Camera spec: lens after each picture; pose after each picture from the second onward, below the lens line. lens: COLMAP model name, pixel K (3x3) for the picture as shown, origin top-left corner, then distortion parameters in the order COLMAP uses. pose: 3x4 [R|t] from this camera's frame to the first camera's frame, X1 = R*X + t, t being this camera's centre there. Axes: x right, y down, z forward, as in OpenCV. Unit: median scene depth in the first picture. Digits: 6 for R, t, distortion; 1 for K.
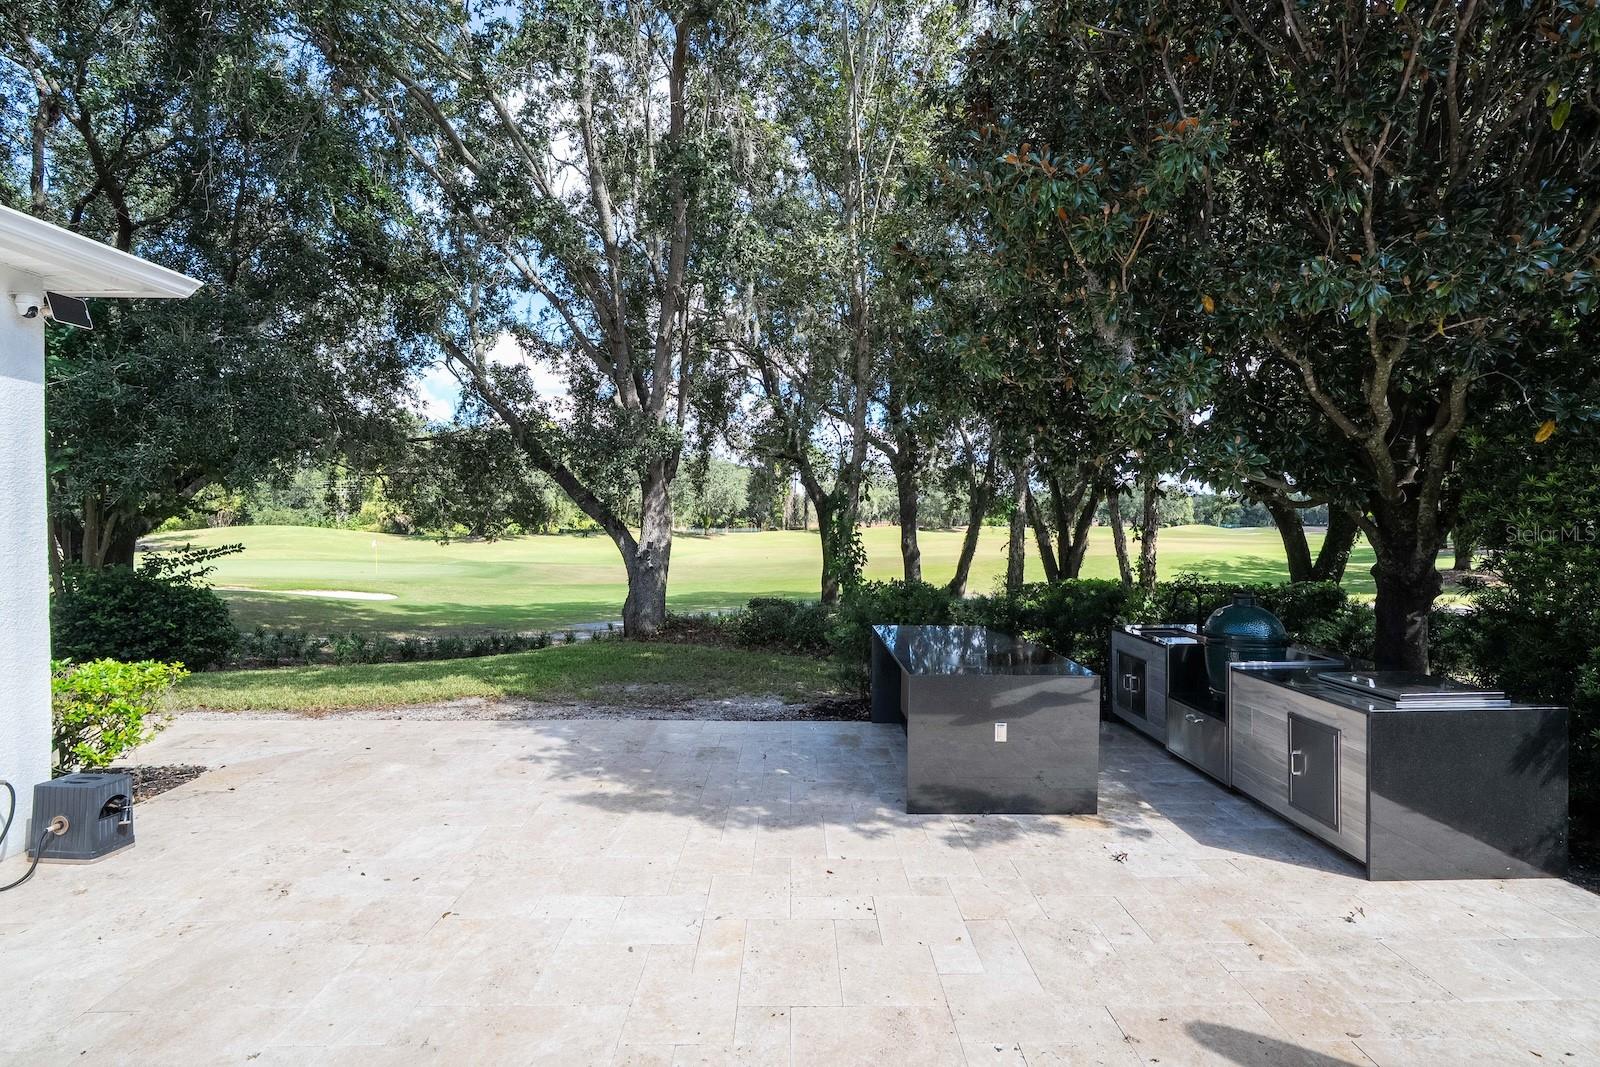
lens RADIAL K [[720.3, 0, 817.5], [0, 720.3, 532.7], [0, 0, 1]] dist [-0.004057, 0.001283]
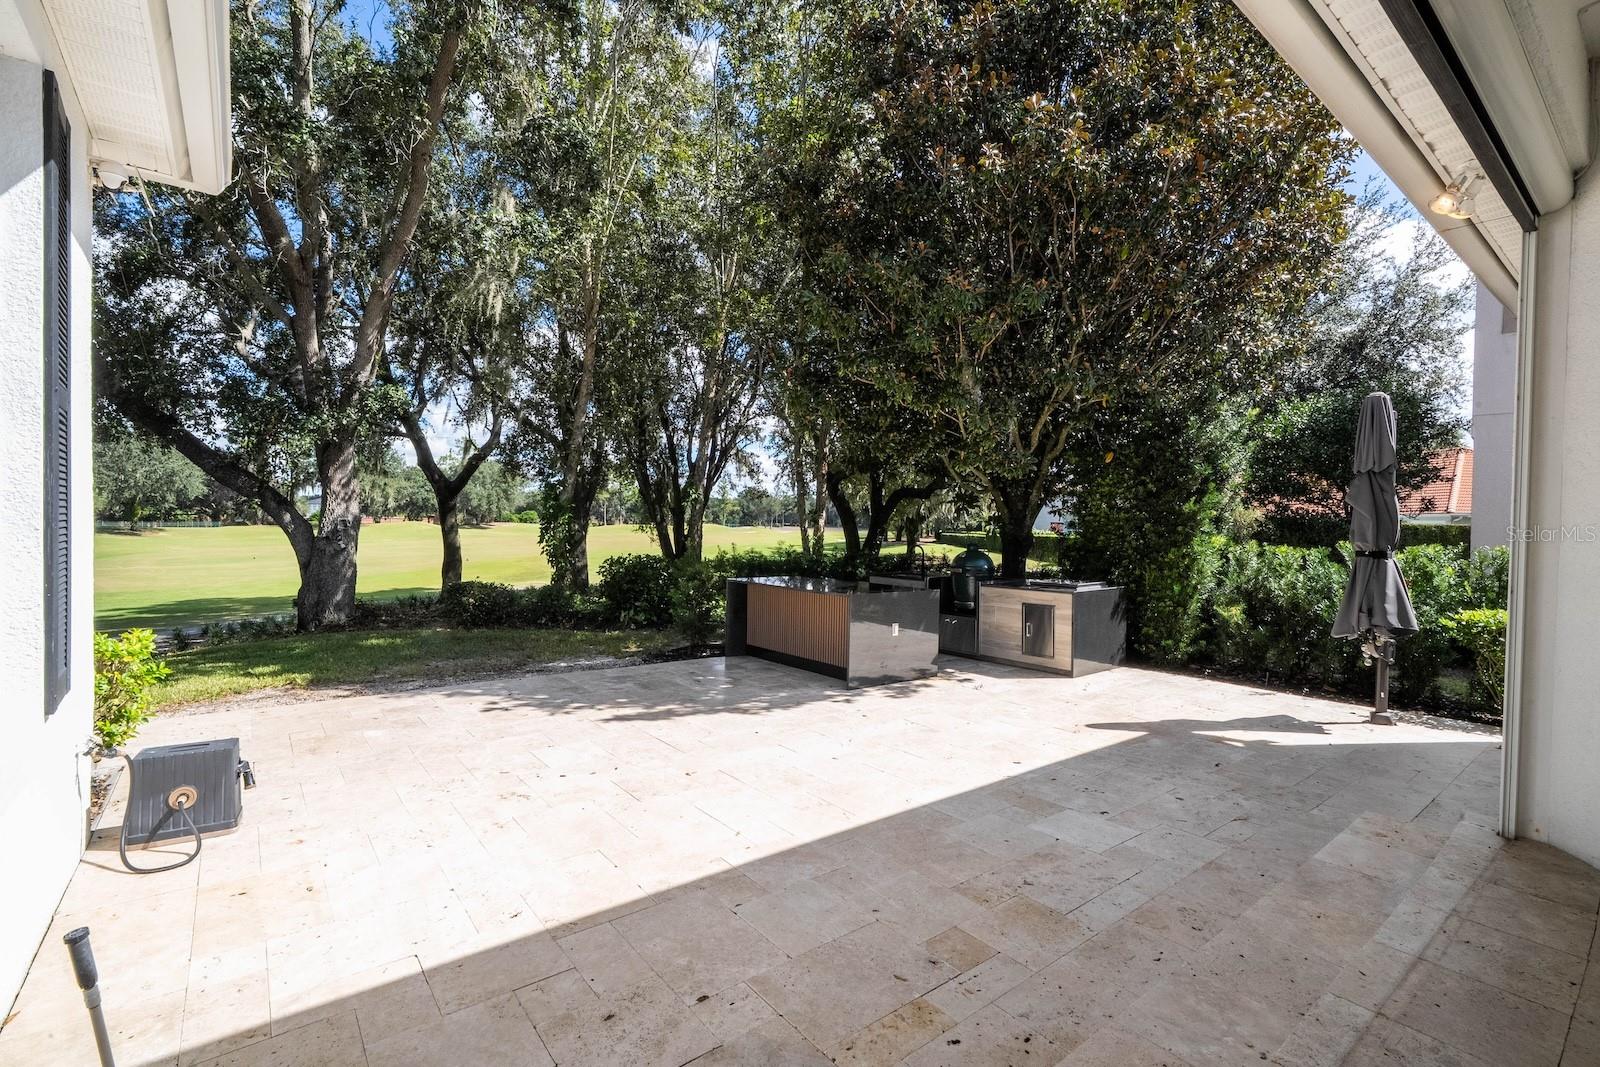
lens RADIAL K [[720.3, 0, 805.0], [0, 720.3, 533.0], [0, 0, 1]] dist [-0.004057, 0.001283]
pose [[0.803592, 0.002611, 0.595175, -0.749525], [-0.003526, 0.999994, 0.000374, 0.066939], [-0.595170, -0.002399, 0.803596, -0.106130]]
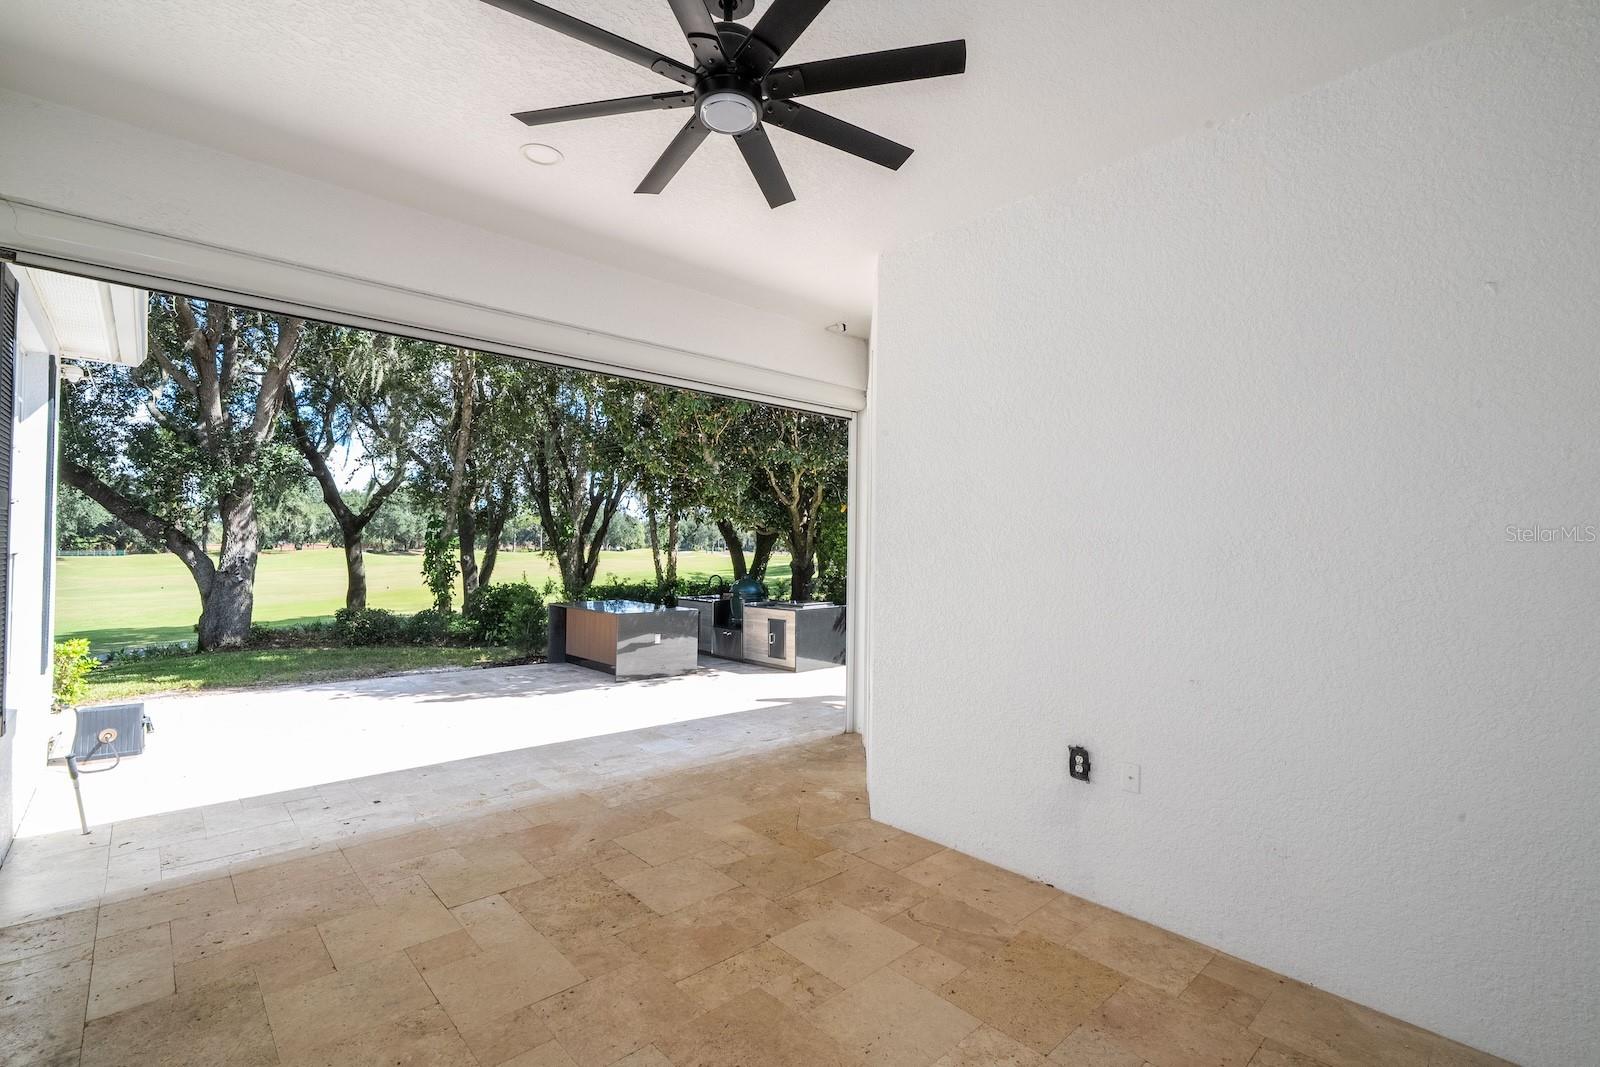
lens RADIAL K [[720.3, 0, 813.9], [0, 720.3, 534.6], [0, 0, 1]] dist [-0.004057, 0.001283]
pose [[0.752228, 0.017806, 0.658662, -0.730389], [0.002340, 0.999556, -0.029695, 0.034565], [-0.658898, 0.023879, 0.751853, -0.818100]]
